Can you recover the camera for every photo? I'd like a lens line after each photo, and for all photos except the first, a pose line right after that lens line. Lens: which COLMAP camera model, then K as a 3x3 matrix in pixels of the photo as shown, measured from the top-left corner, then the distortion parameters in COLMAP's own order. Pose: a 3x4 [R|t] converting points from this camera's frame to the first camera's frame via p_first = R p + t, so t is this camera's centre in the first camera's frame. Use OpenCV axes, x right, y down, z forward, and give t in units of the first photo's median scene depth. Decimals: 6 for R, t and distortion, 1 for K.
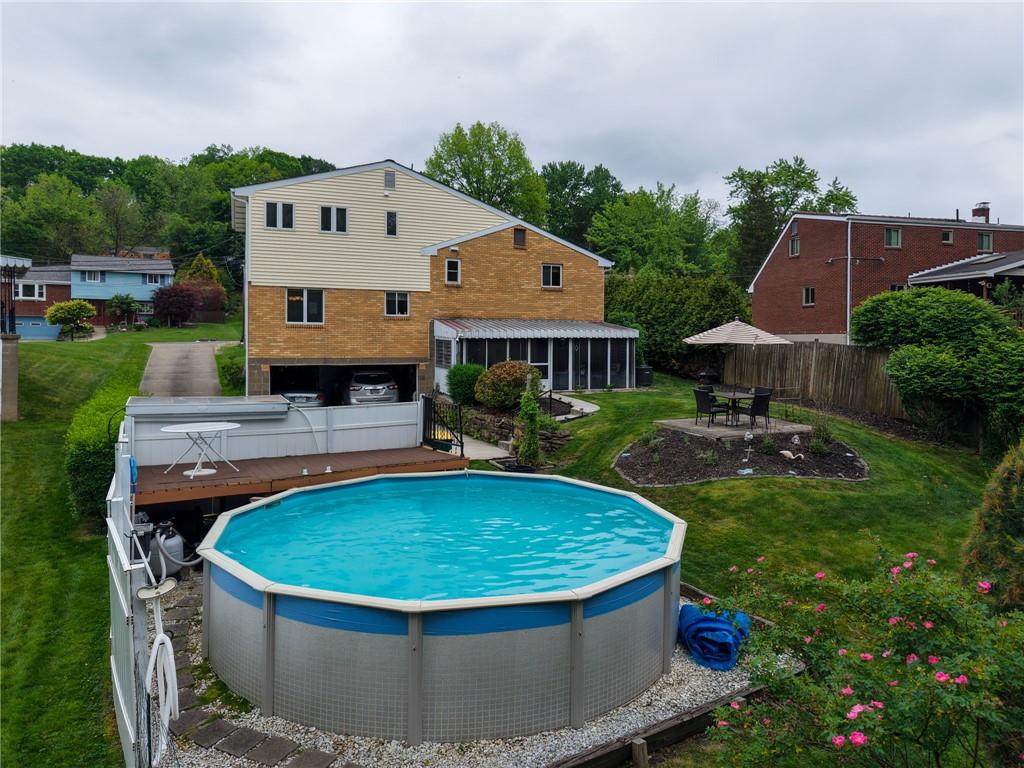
lens RADIAL K [[1009.3, 0, 512.8], [0, 1009.3, 382.9], [0, 0, 1]] dist [0.092999, 0.000000]
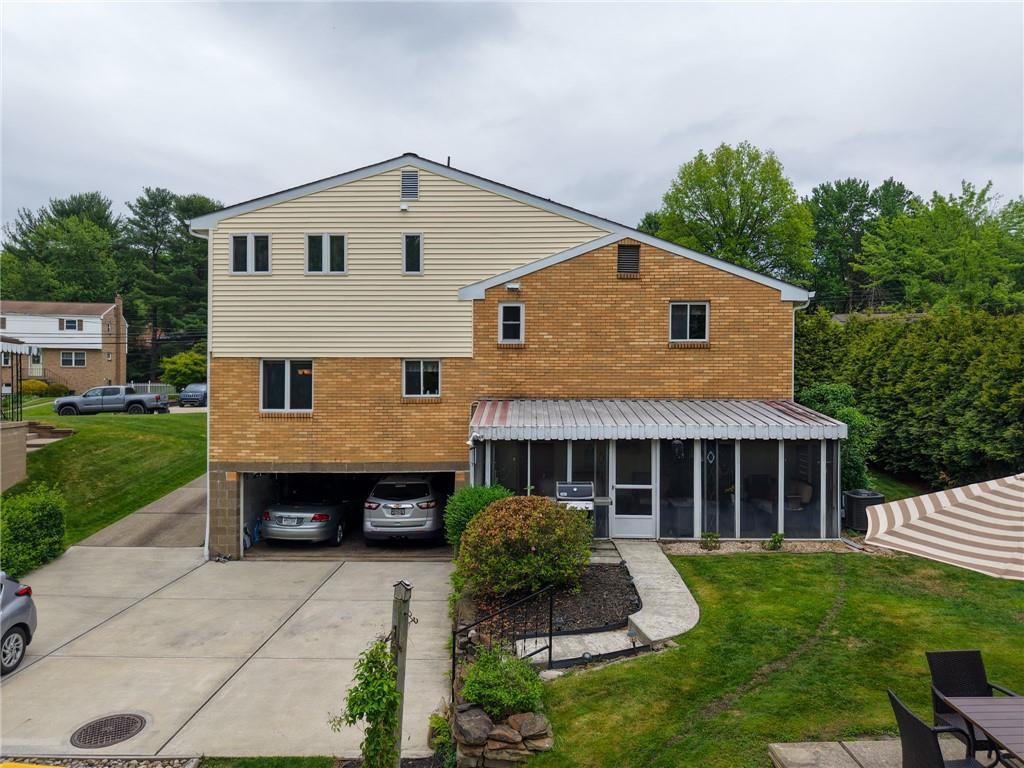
lens RADIAL K [[723.3, 0, 514.6], [0, 723.3, 395.2], [0, 0, 1]] dist [0.024840, -0.027059]
pose [[0.891245, 0.000046, -0.453522, 0.141855], [-0.005087, 0.999938, -0.009896, -0.062185], [0.453494, 0.011127, 0.891190, 0.611163]]
